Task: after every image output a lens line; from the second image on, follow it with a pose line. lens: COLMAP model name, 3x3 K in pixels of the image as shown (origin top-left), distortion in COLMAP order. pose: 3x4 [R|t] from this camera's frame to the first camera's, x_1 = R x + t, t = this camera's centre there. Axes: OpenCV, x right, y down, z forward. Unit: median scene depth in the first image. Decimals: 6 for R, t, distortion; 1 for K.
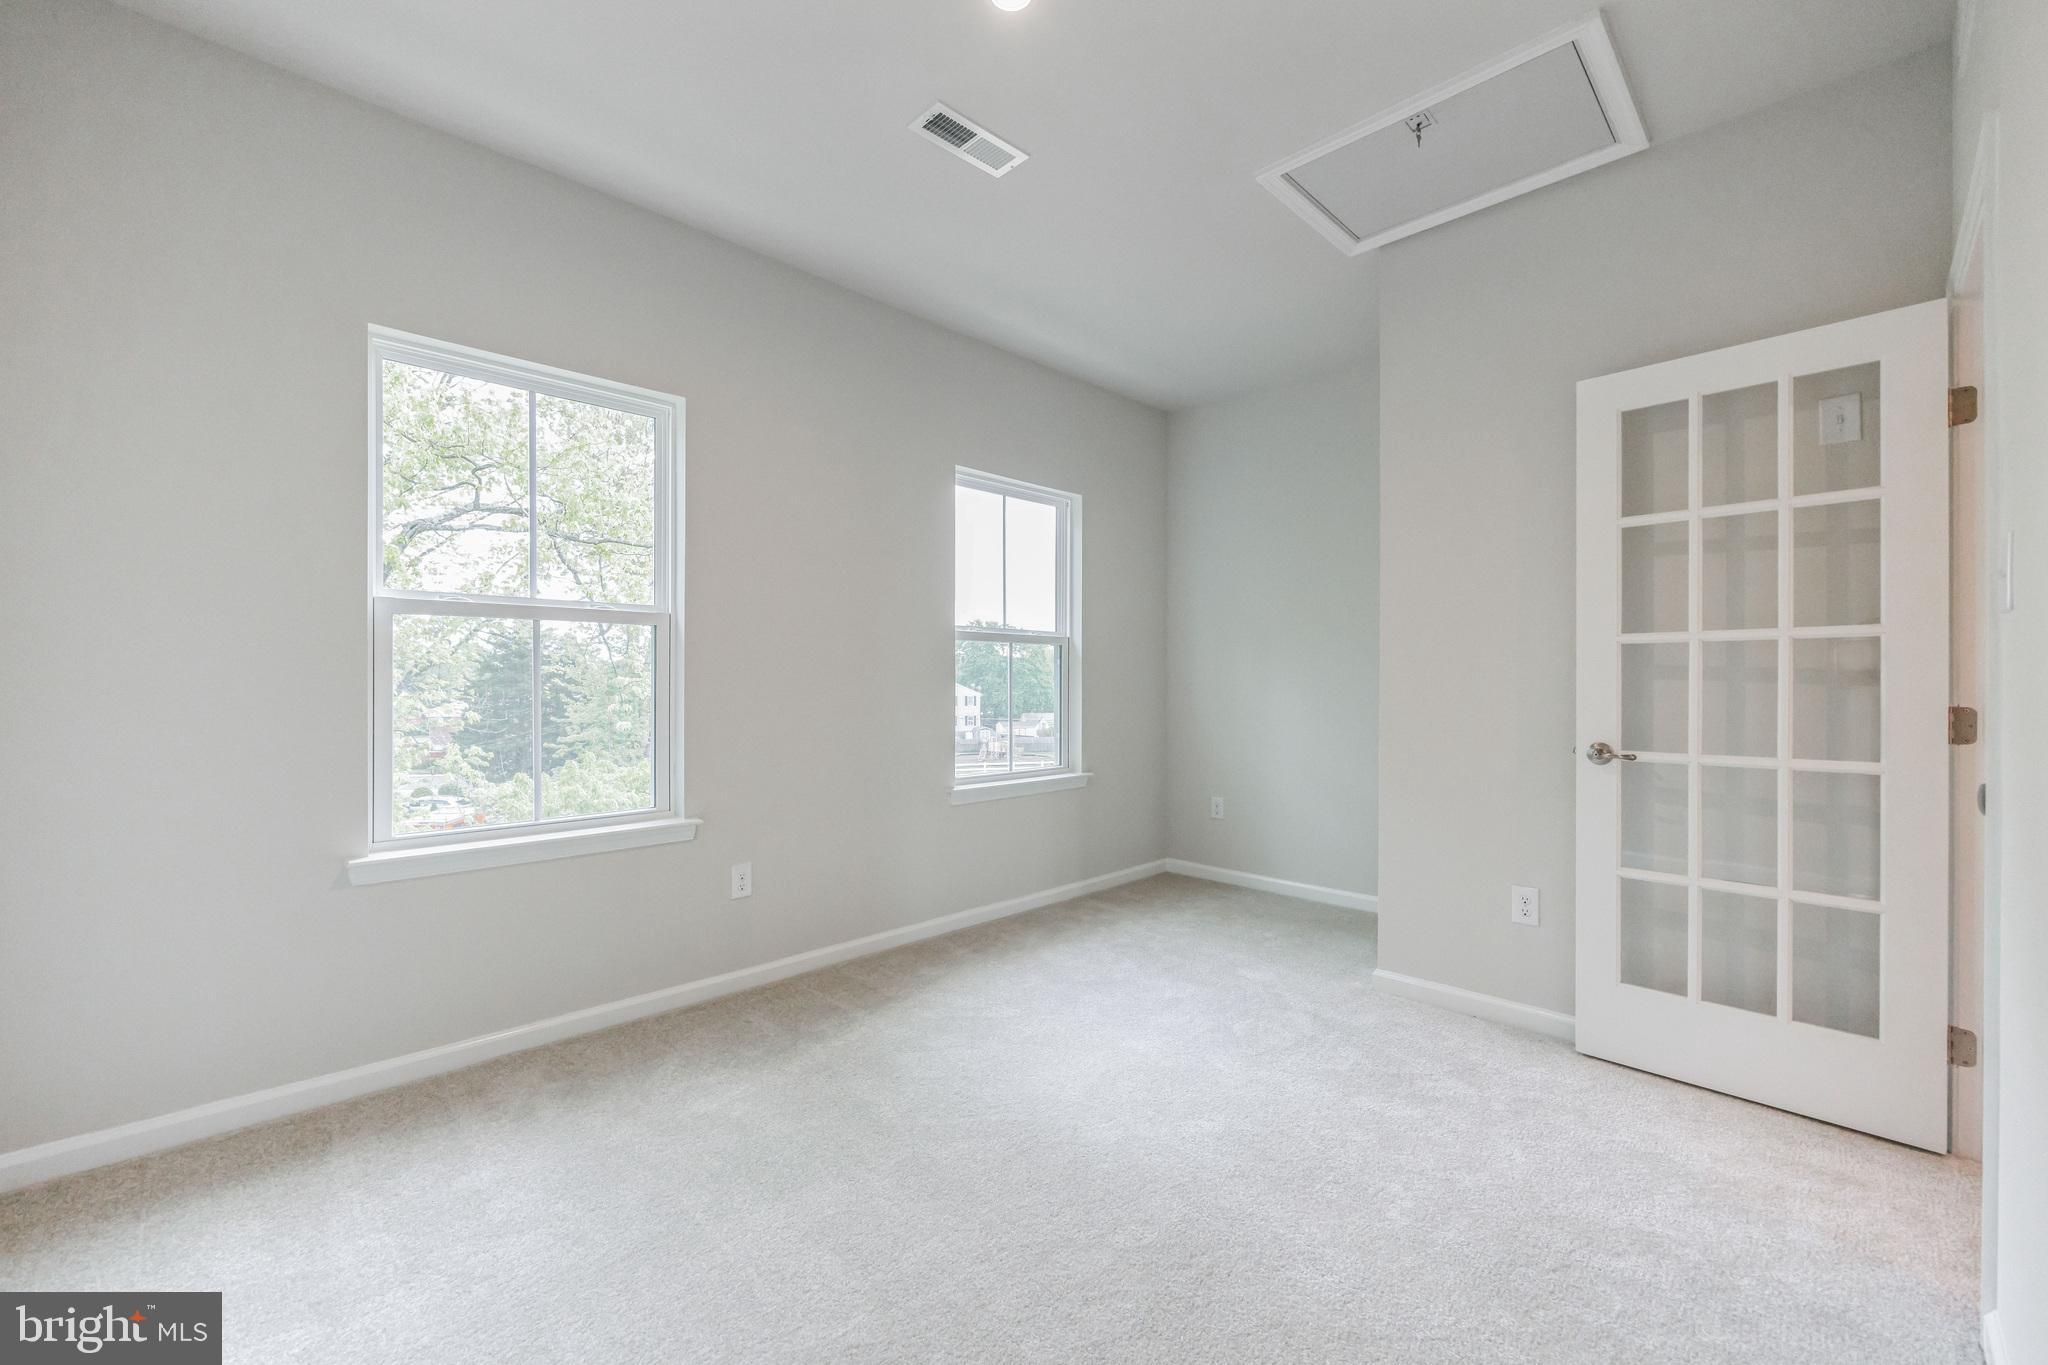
lens RADIAL K [[828.9, 0, 1010.0], [0, 828.9, 687.3], [0, 0, 1]] dist [-0.003271, -0.000406]
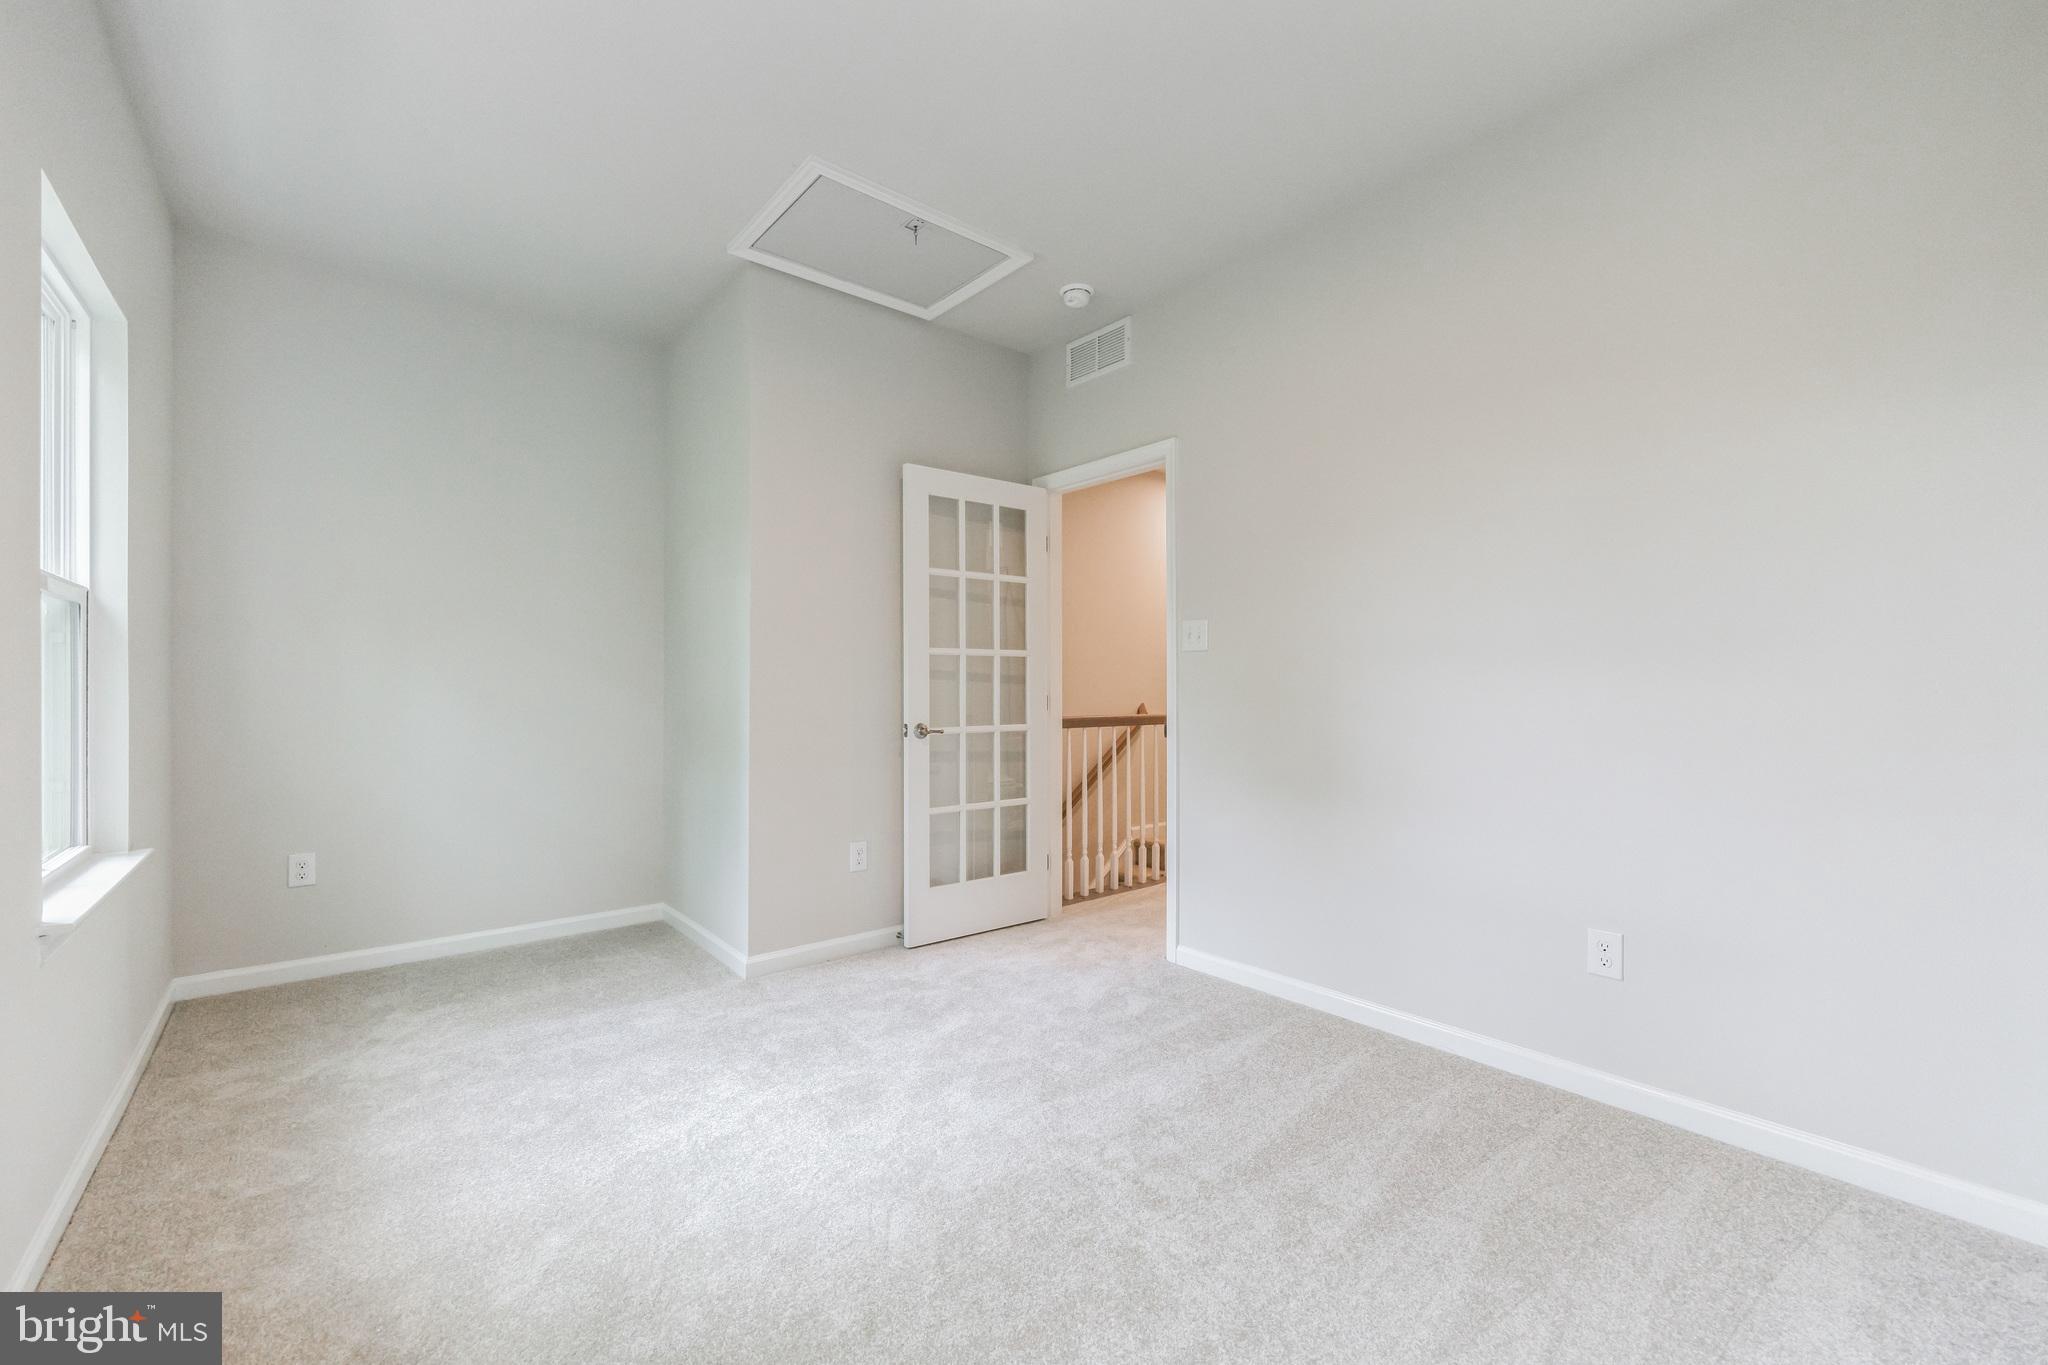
lens RADIAL K [[828.9, 0, 1010.0], [0, 828.9, 687.3], [0, 0, 1]] dist [-0.003271, -0.000406]
pose [[0.083106, -0.001620, 0.996539, -0.577144], [0.006260, 0.999980, 0.001104, 0.004367], [-0.996521, 0.006147, 0.083114, 0.607126]]
